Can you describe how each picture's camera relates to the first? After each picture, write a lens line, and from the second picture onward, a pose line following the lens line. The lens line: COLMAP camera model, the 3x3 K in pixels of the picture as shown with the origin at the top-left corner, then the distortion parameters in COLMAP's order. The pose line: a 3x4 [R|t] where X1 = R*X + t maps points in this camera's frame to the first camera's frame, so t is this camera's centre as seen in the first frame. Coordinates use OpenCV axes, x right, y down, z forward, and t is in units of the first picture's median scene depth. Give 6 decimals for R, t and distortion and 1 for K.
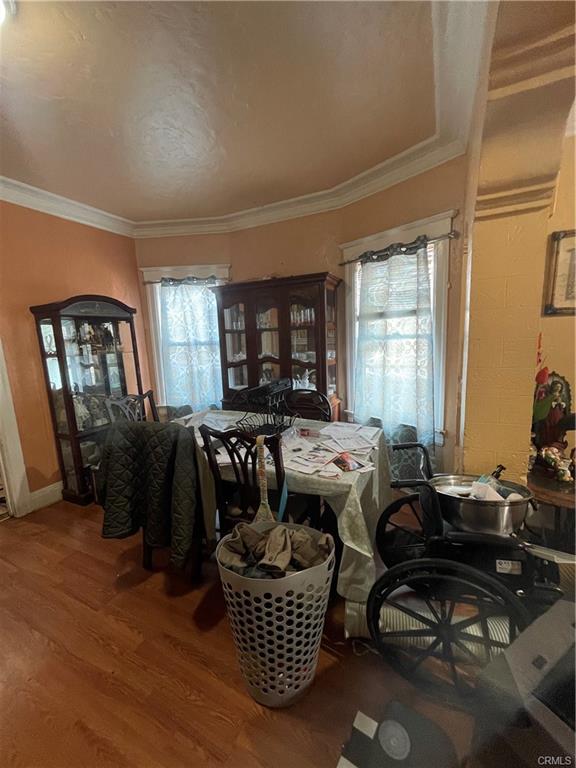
lens RADIAL K [[309.9, 0, 288.2], [0, 309.9, 382.8], [0, 0, 1]] dist [-0.000541, 0.000481]
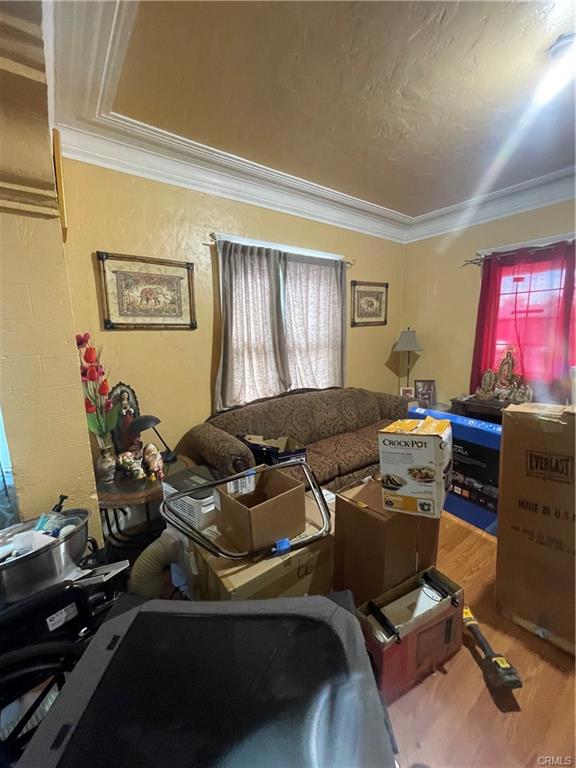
lens RADIAL K [[309.9, 0, 288.2], [0, 309.9, 382.8], [0, 0, 1]] dist [-0.000541, 0.000481]
pose [[0.453893, -0.114465, 0.883674, 0.186222], [0.144128, 0.988087, 0.053959, -0.007137], [-0.879323, 0.102871, 0.464983, -0.018861]]
